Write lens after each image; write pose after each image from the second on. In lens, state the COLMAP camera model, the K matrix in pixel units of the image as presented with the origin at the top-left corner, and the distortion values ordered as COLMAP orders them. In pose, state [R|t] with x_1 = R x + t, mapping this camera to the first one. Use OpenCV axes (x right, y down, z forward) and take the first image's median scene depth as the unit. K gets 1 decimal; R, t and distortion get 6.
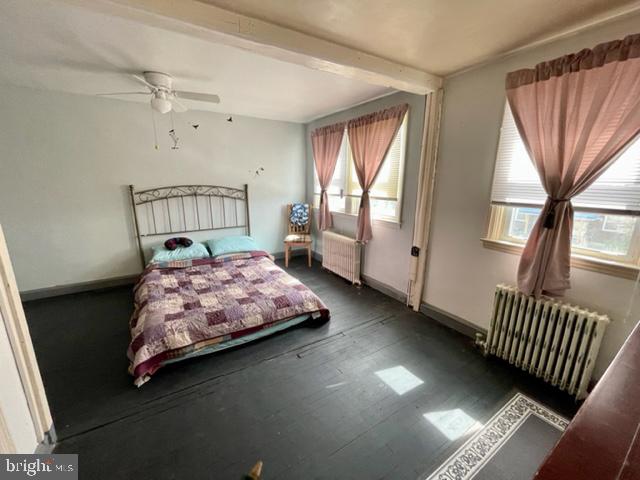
lens RADIAL K [[260.8, 0, 318.2], [0, 260.8, 239.4], [0, 0, 1]] dist [-0.005232, -0.000387]
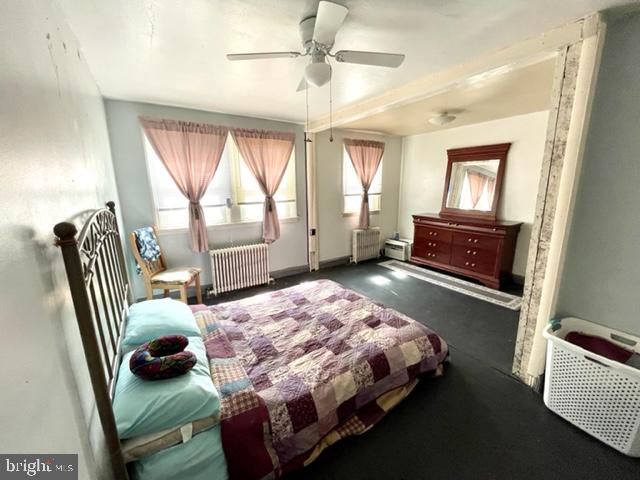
lens RADIAL K [[260.8, 0, 321.4], [0, 260.8, 239.9], [0, 0, 1]] dist [-0.005232, -0.000387]
pose [[-0.033682, -0.208369, 0.977470, -0.946588], [0.244689, 0.946541, 0.210207, -0.184477], [-0.969016, 0.246257, 0.019104, 0.777609]]
